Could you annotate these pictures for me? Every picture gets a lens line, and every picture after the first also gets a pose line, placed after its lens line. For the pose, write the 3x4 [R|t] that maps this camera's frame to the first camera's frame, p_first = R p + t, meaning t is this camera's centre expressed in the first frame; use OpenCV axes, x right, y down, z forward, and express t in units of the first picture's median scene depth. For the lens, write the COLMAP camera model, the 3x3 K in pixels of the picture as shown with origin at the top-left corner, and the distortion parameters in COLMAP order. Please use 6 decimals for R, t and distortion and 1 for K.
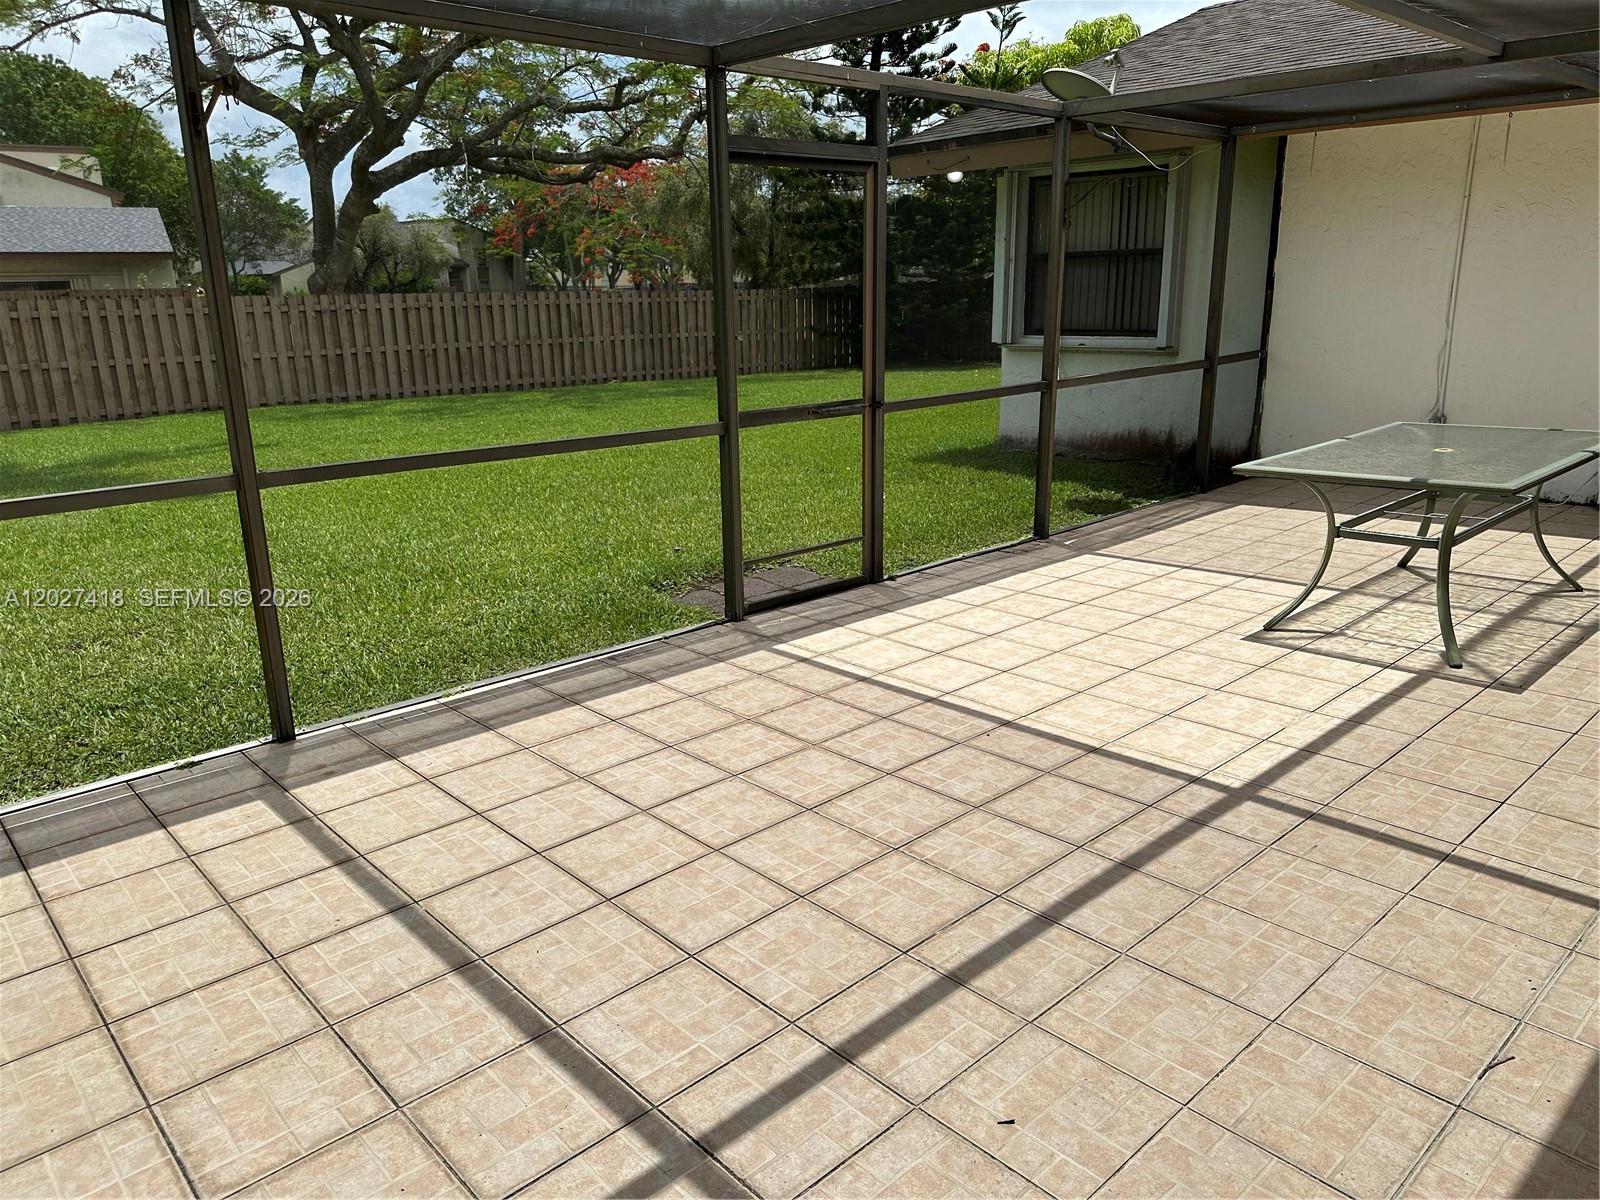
lens RADIAL K [[1116.1, 0, 799.1], [0, 1116.1, 592.8], [0, 0, 1]] dist [0.046294, -0.054223]
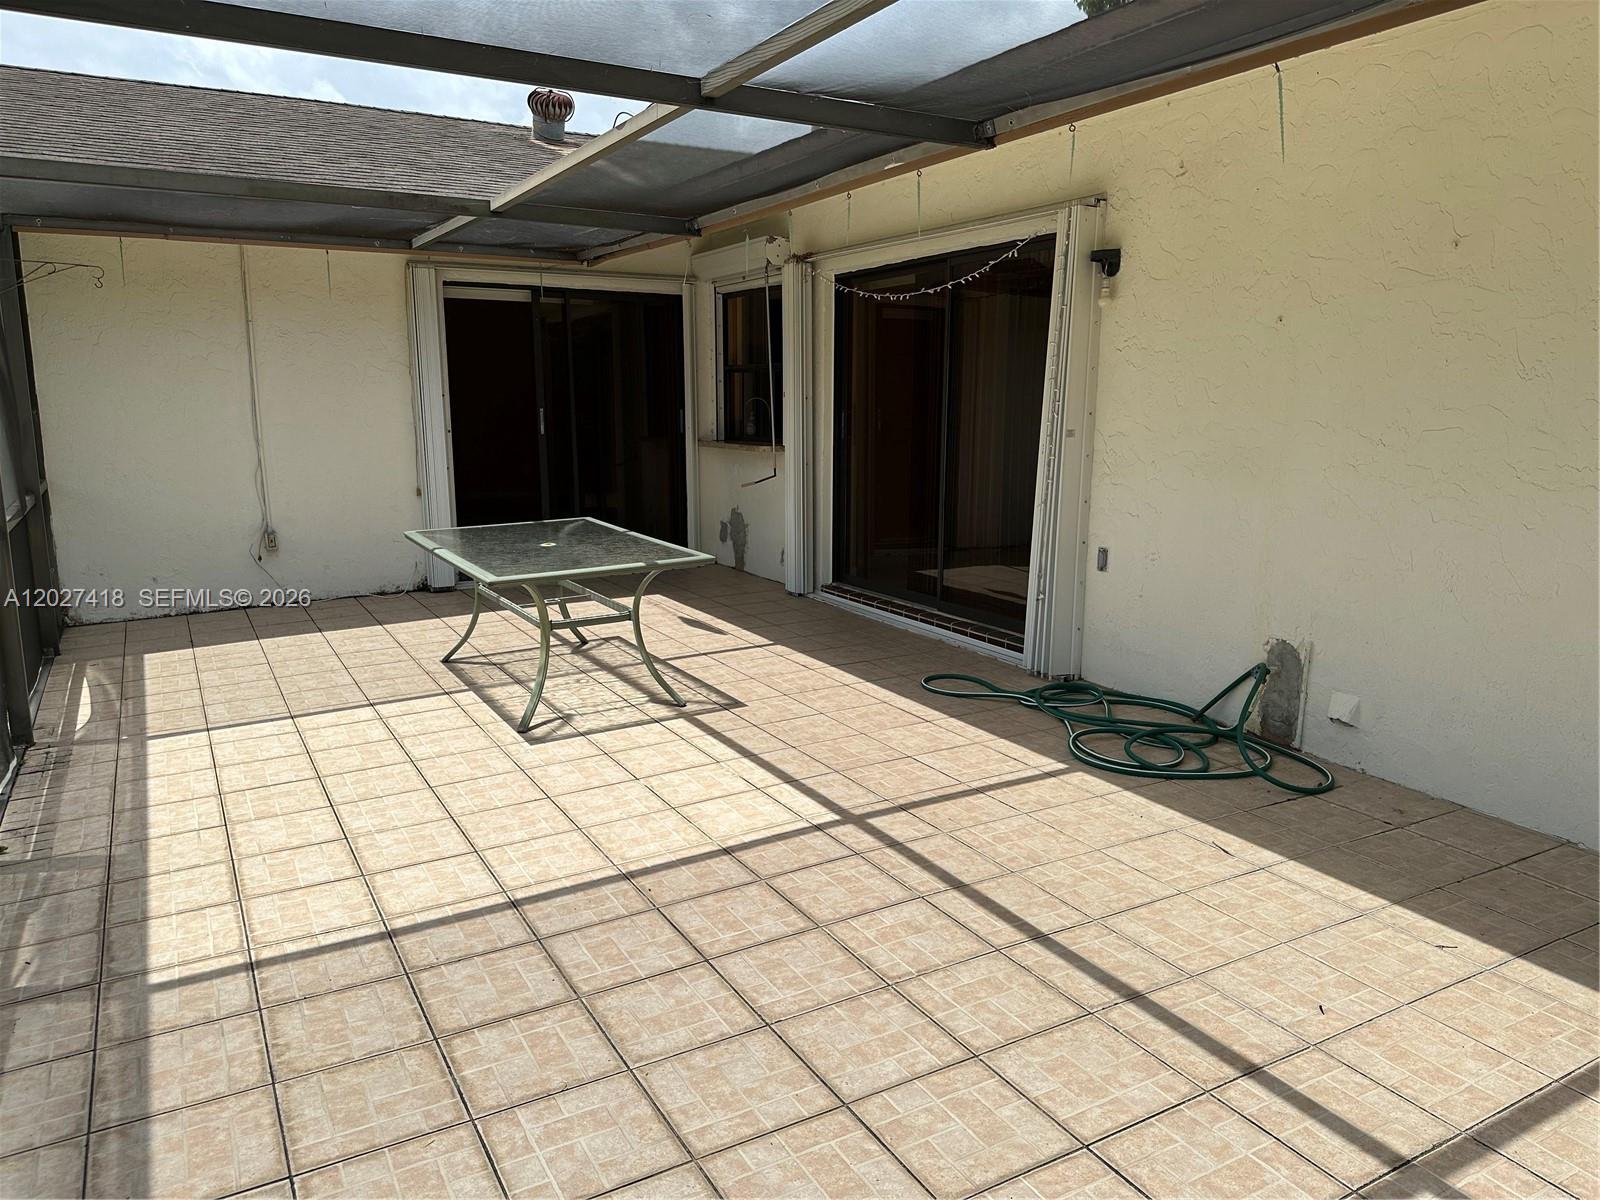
lens RADIAL K [[1116.1, 0, 806.4], [0, 1116.1, 587.5], [0, 0, 1]] dist [0.046294, -0.054223]
pose [[0.211525, -0.142743, 0.966893, -0.569121], [0.251449, 0.963926, 0.087296, -0.135470], [-0.944474, 0.224659, 0.239787, 0.562606]]
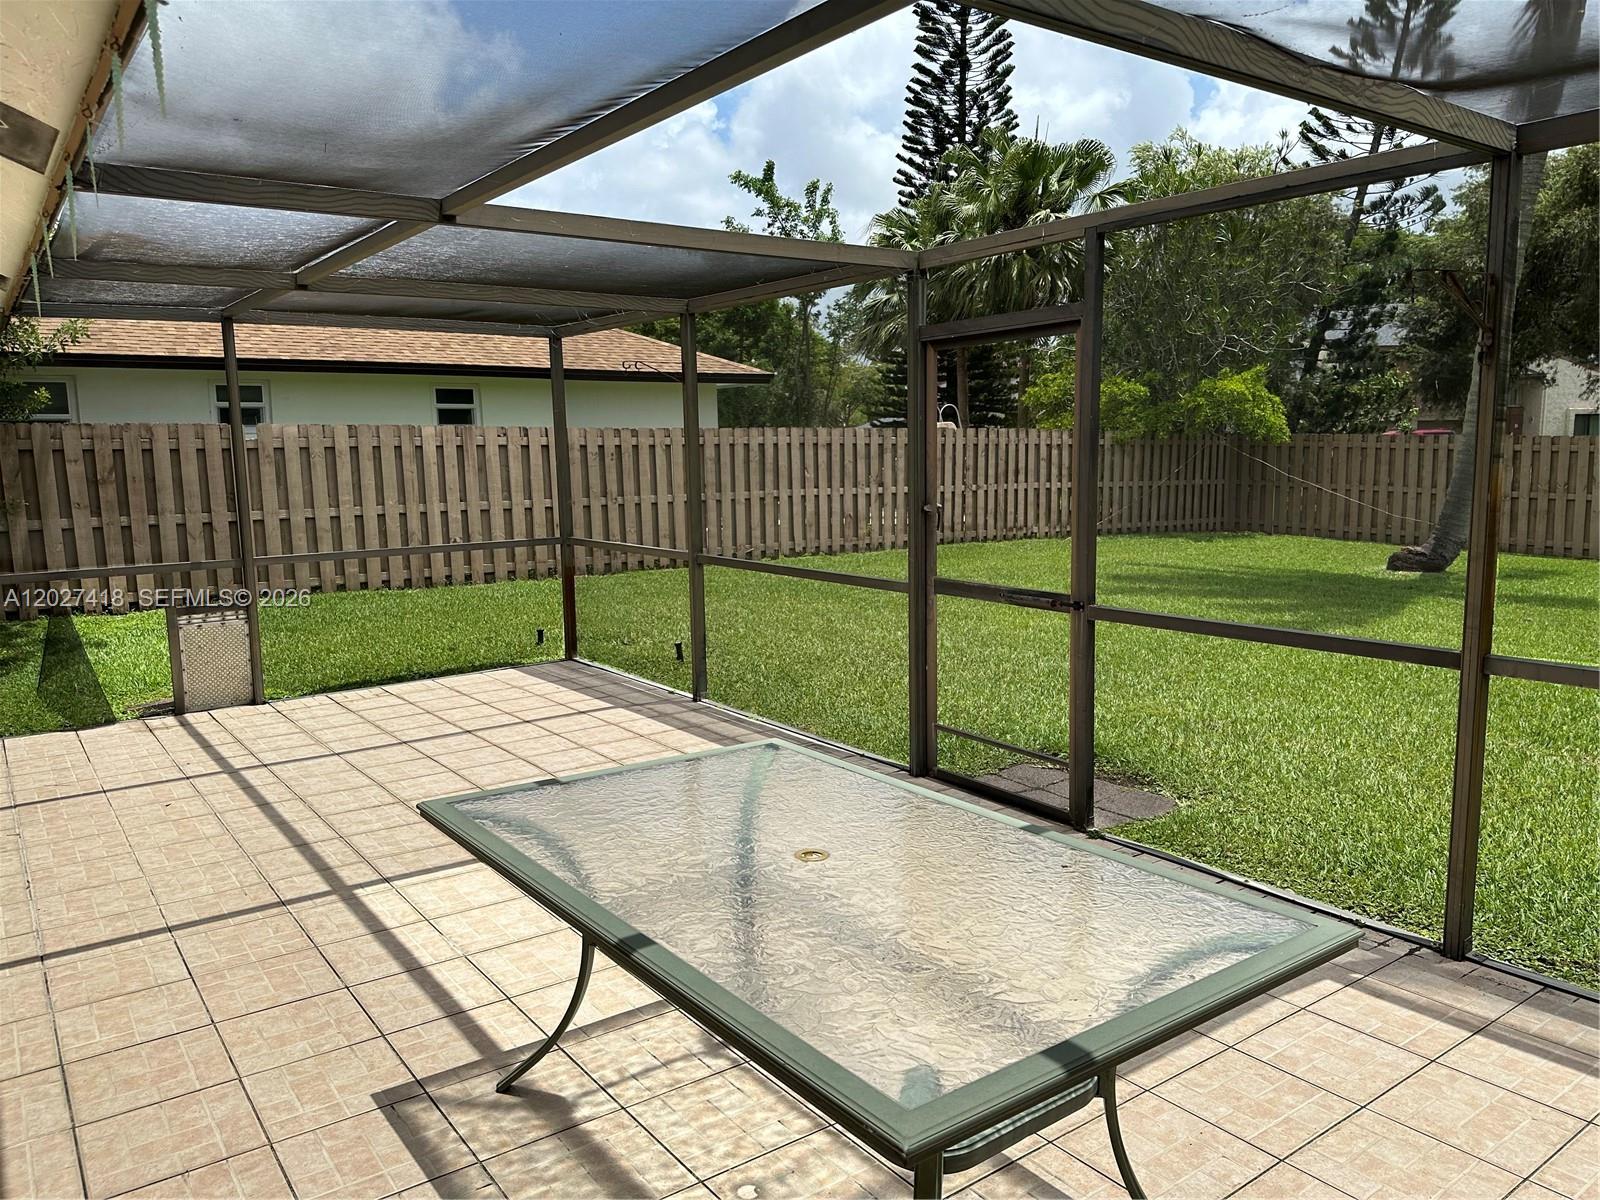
lens RADIAL K [[1116.1, 0, 813.6], [0, 1116.1, 592.2], [0, 0, 1]] dist [0.046294, -0.054223]
pose [[-0.085902, 0.152278, -0.984598, 1.178431], [-0.248292, 0.953798, 0.169177, -0.359524], [0.964869, 0.259000, -0.044124, 1.153479]]
